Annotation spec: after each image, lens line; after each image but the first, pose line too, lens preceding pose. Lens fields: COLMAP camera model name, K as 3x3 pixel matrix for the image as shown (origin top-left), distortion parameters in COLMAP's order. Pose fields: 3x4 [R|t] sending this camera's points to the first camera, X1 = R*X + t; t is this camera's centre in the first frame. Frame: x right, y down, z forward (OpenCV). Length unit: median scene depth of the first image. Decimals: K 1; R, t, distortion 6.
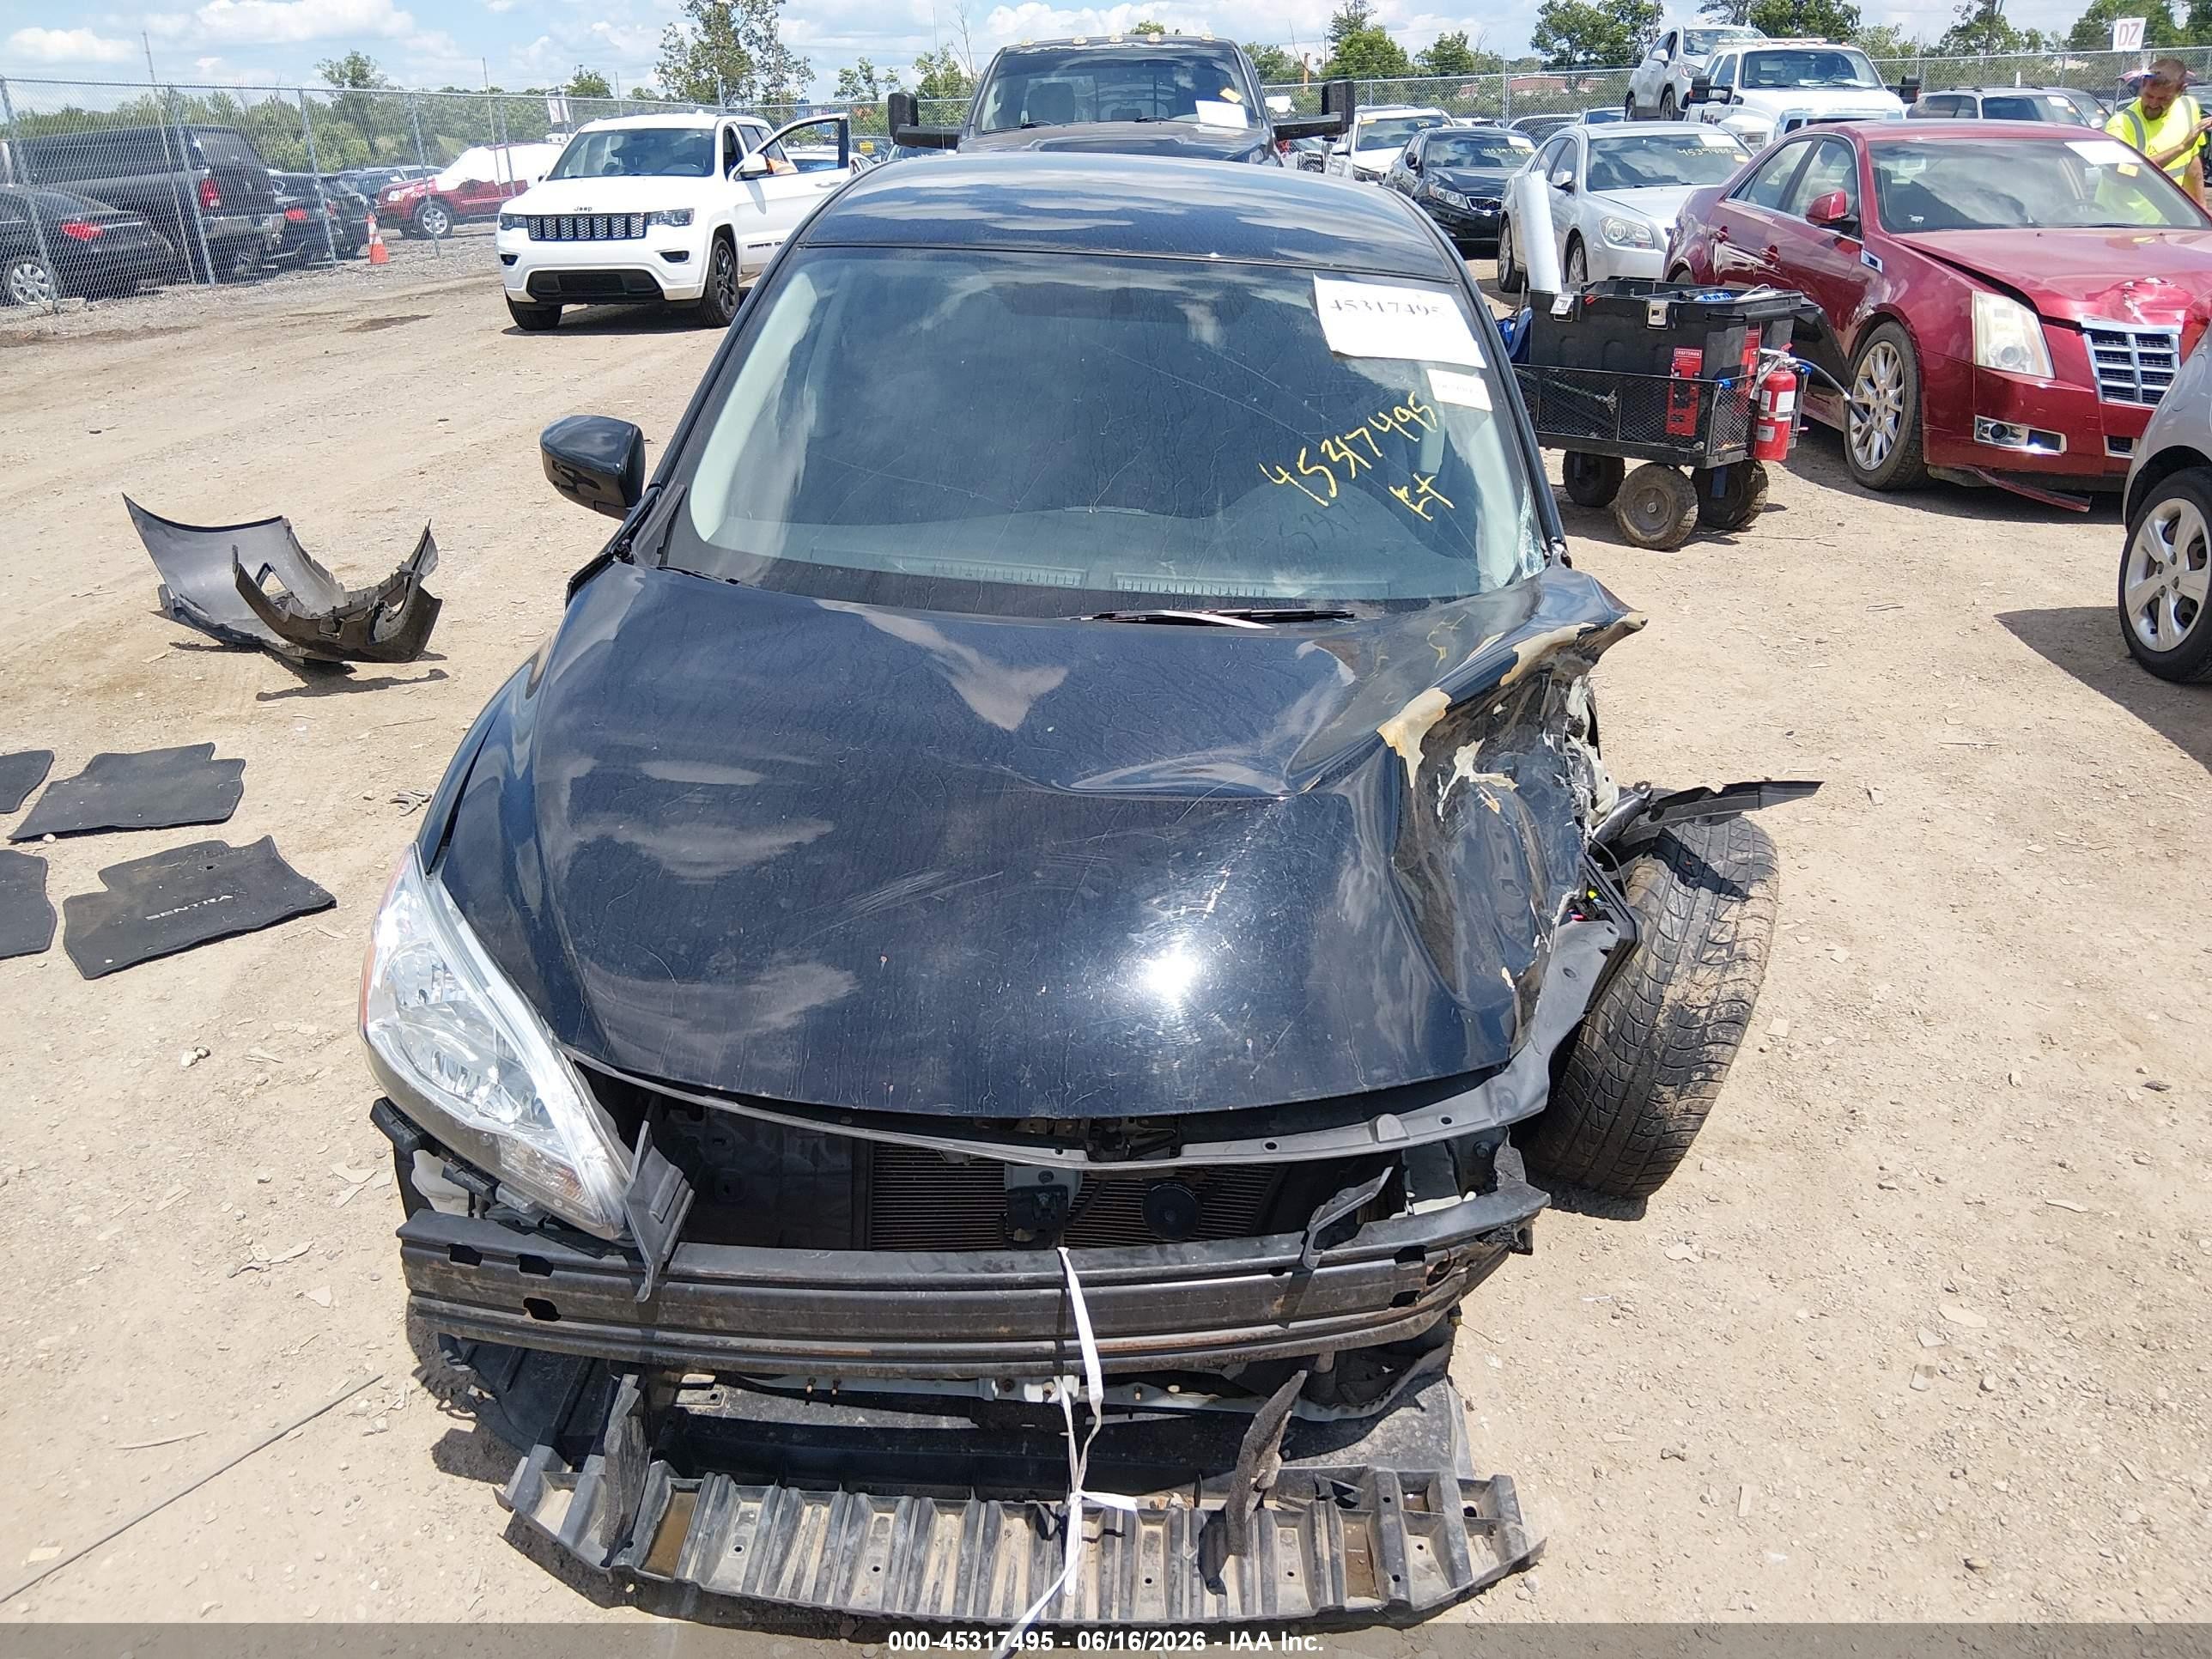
lens RADIAL K [[1636.4, 0, 1076.5], [0, 1636.4, 829.2], [0, 0, 1]] dist [0.176800, -0.201558]
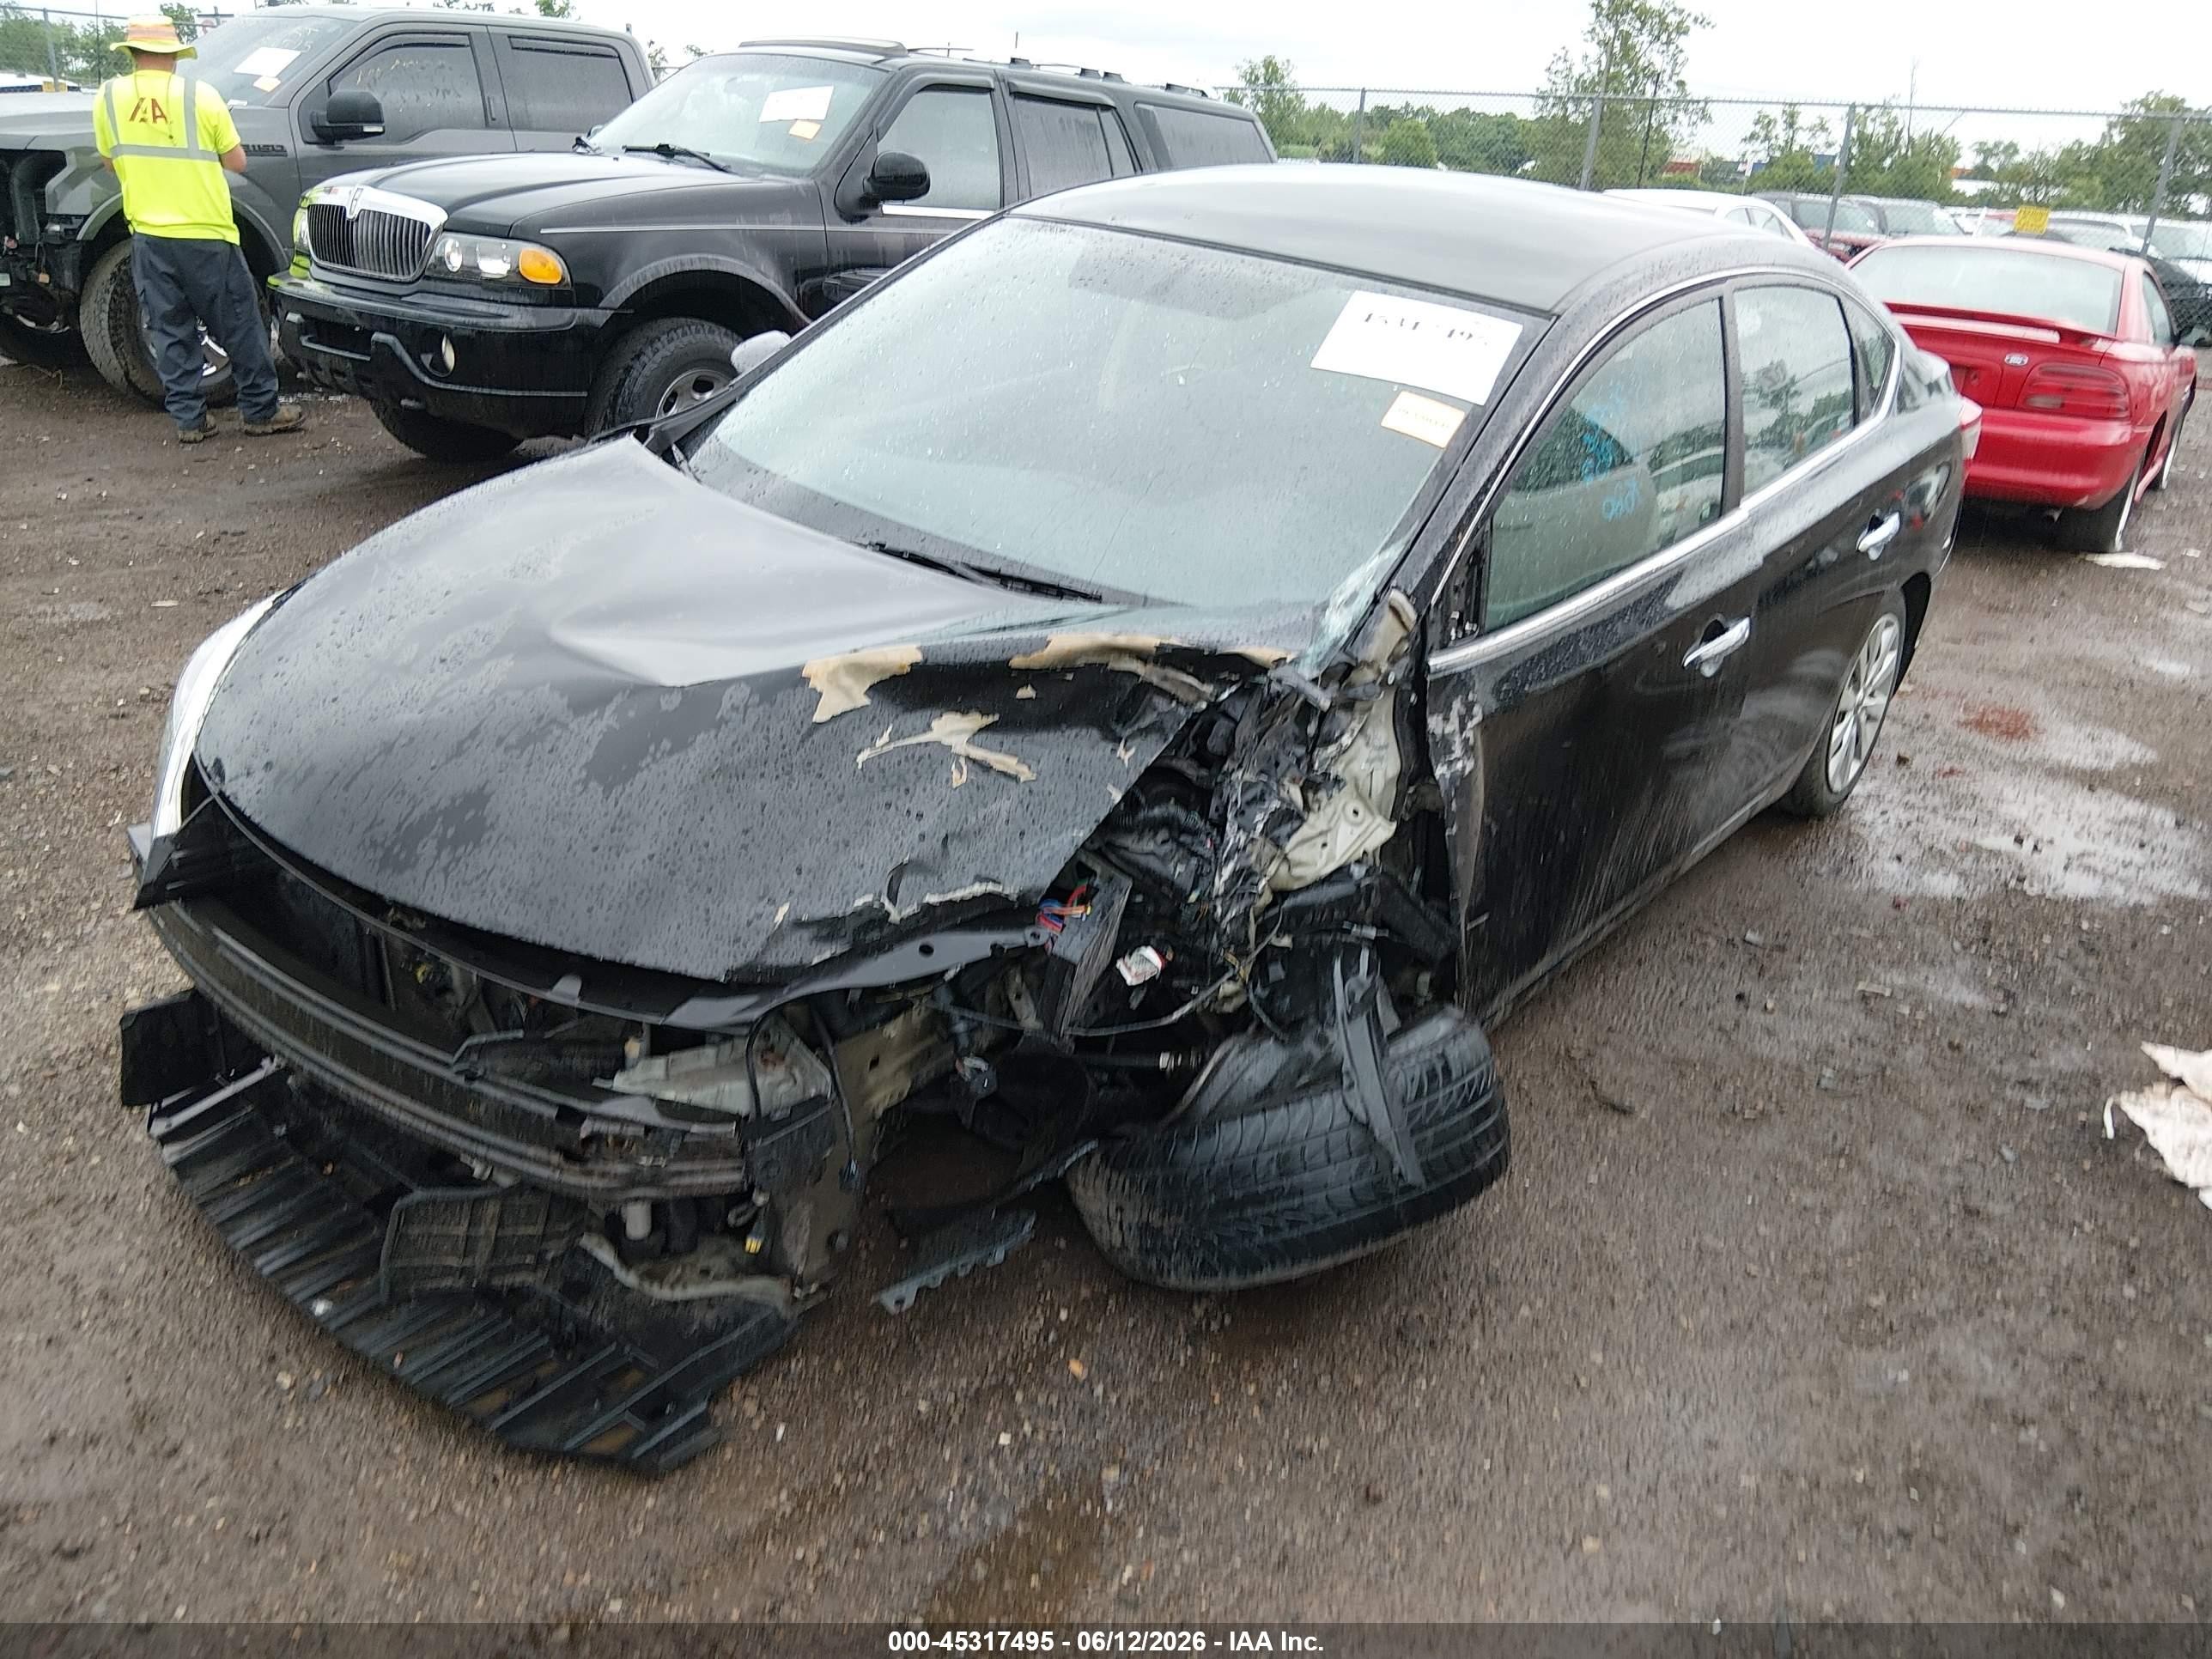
lens RADIAL K [[1657.5, 0, 1109.4], [0, 1657.5, 837.3], [0, 0, 1]] dist [0.044441, 0.001443]
pose [[0.805414, 0.277934, -0.523509, 0.708500], [-0.291262, 0.954833, 0.058822, -0.054538], [0.516213, 0.105102, 0.849987, 0.179341]]
